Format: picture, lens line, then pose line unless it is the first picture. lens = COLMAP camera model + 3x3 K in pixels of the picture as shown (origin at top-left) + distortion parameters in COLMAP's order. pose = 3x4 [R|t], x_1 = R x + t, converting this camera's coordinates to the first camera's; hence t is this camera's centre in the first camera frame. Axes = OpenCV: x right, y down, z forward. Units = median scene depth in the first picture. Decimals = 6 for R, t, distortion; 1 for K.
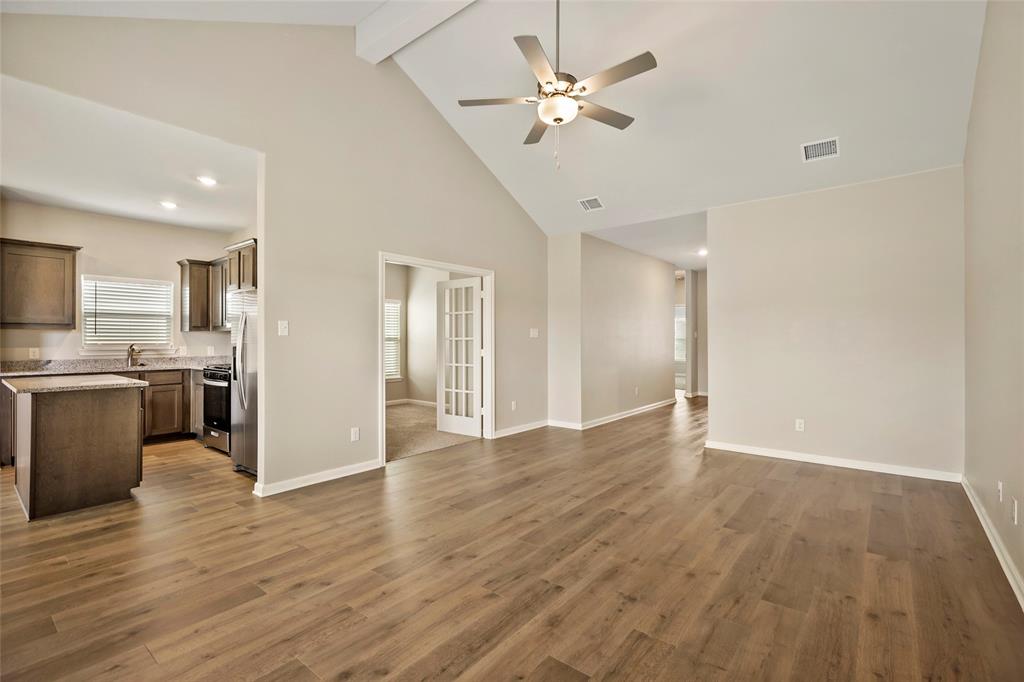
lens RADIAL K [[462.6, 0, 519.9], [0, 462.6, 331.5], [0, 0, 1]] dist [-0.002214, 0.001298]
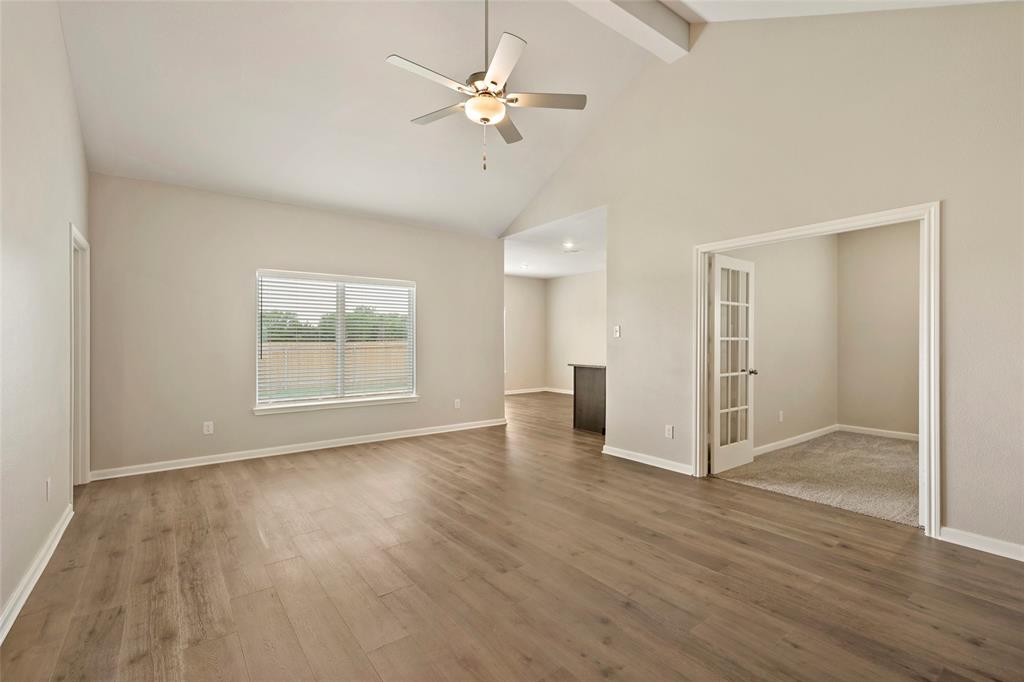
lens RADIAL K [[462.6, 0, 514.3], [0, 462.6, 343.1], [0, 0, 1]] dist [-0.002214, 0.001298]
pose [[-0.252786, 0.004041, -0.967514, 1.060740], [0.020023, 0.999799, -0.001056, 0.029747], [0.967315, -0.019640, -0.252816, 1.369803]]
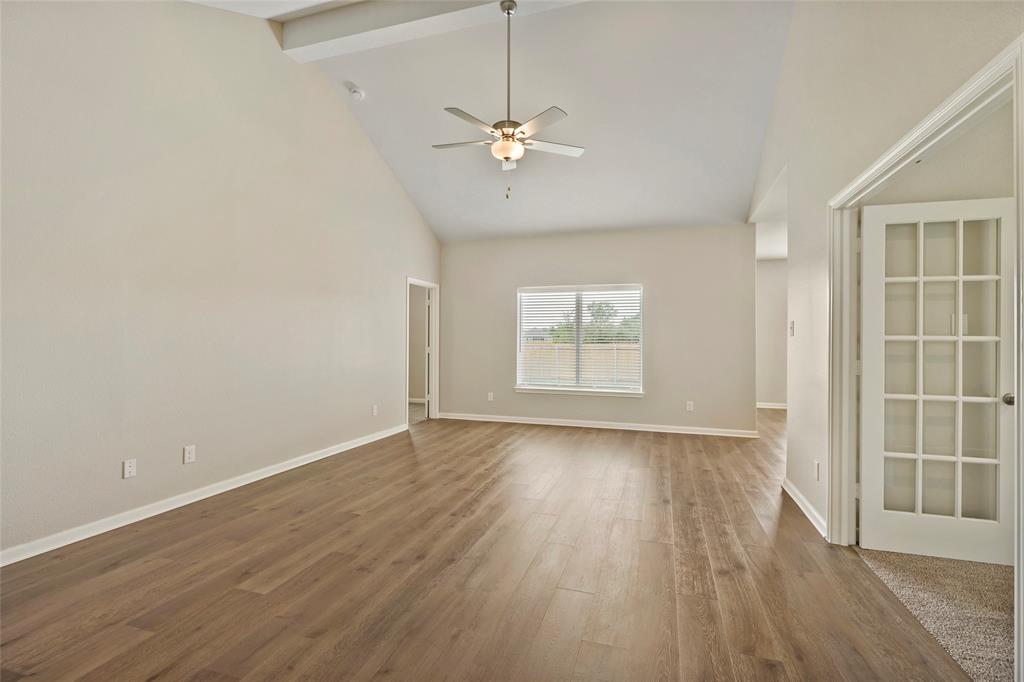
lens RADIAL K [[462.6, 0, 514.6], [0, 462.6, 341.2], [0, 0, 1]] dist [-0.002214, 0.001298]
pose [[-0.937963, -0.001378, -0.346733, 0.499224], [0.003355, 0.999909, -0.013049, 0.041980], [0.346720, -0.013403, -0.937873, 2.225315]]
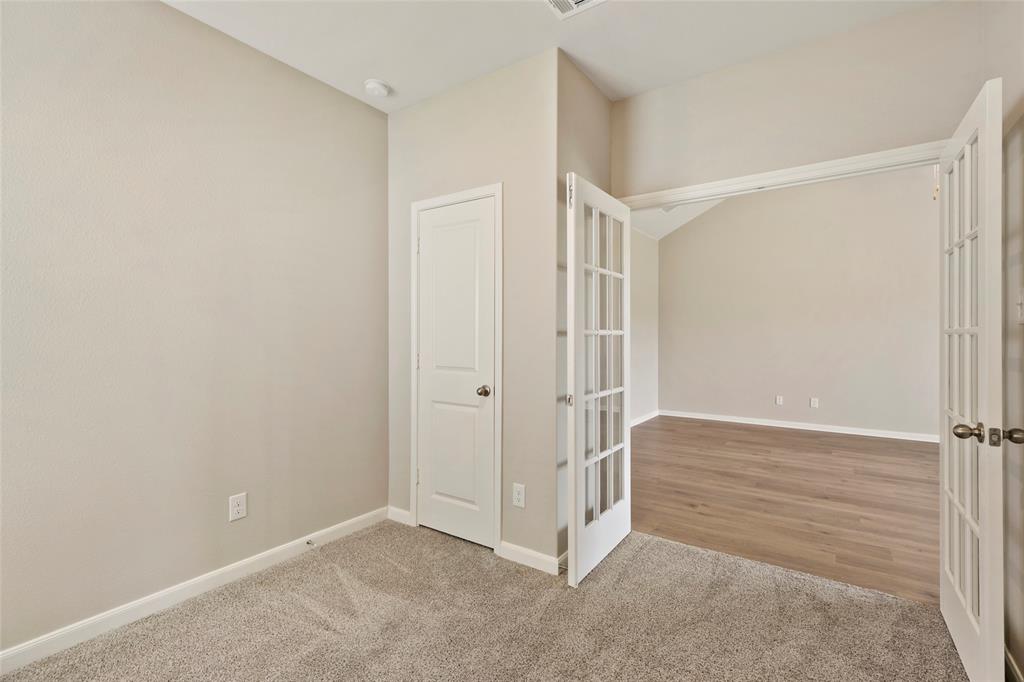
lens RADIAL K [[462.6, 0, 507.7], [0, 462.6, 339.2], [0, 0, 1]] dist [-0.002214, 0.001298]
pose [[-0.039006, -0.002746, 0.999235, -1.147656], [-0.018409, 0.999828, 0.002029, 0.048167], [-0.999069, -0.018316, -0.039050, 2.285966]]
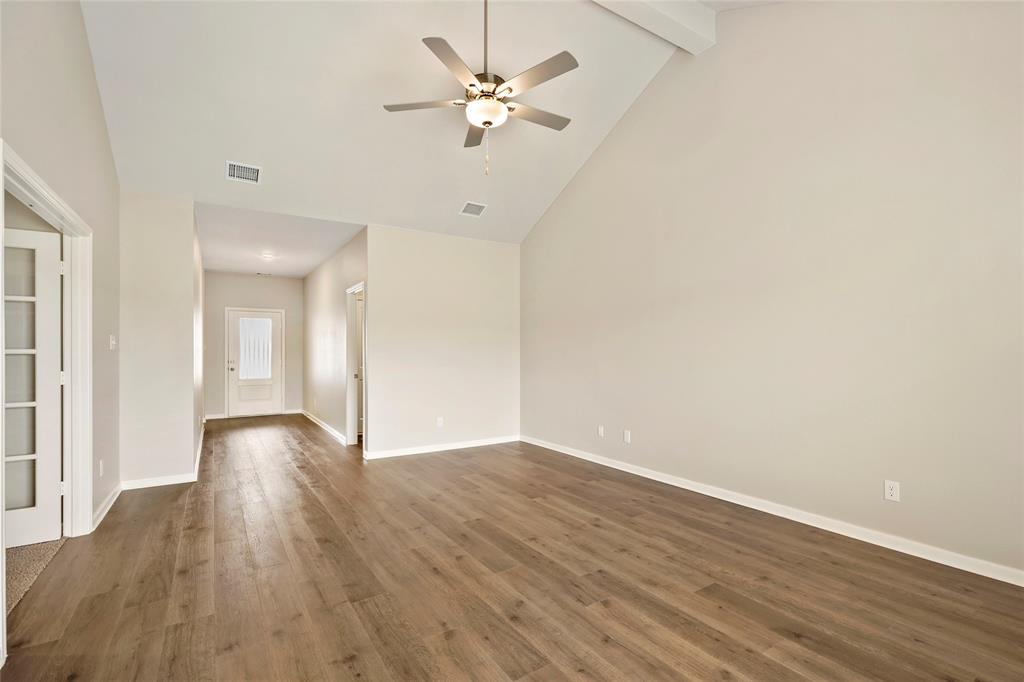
lens RADIAL K [[462.6, 0, 522.3], [0, 462.6, 364.0], [0, 0, 1]] dist [-0.002214, 0.001298]
pose [[0.307729, -0.021725, 0.951226, -0.833680], [-0.017927, 0.999429, 0.028626, 0.008713], [-0.951305, -0.025862, 0.307163, 0.668725]]
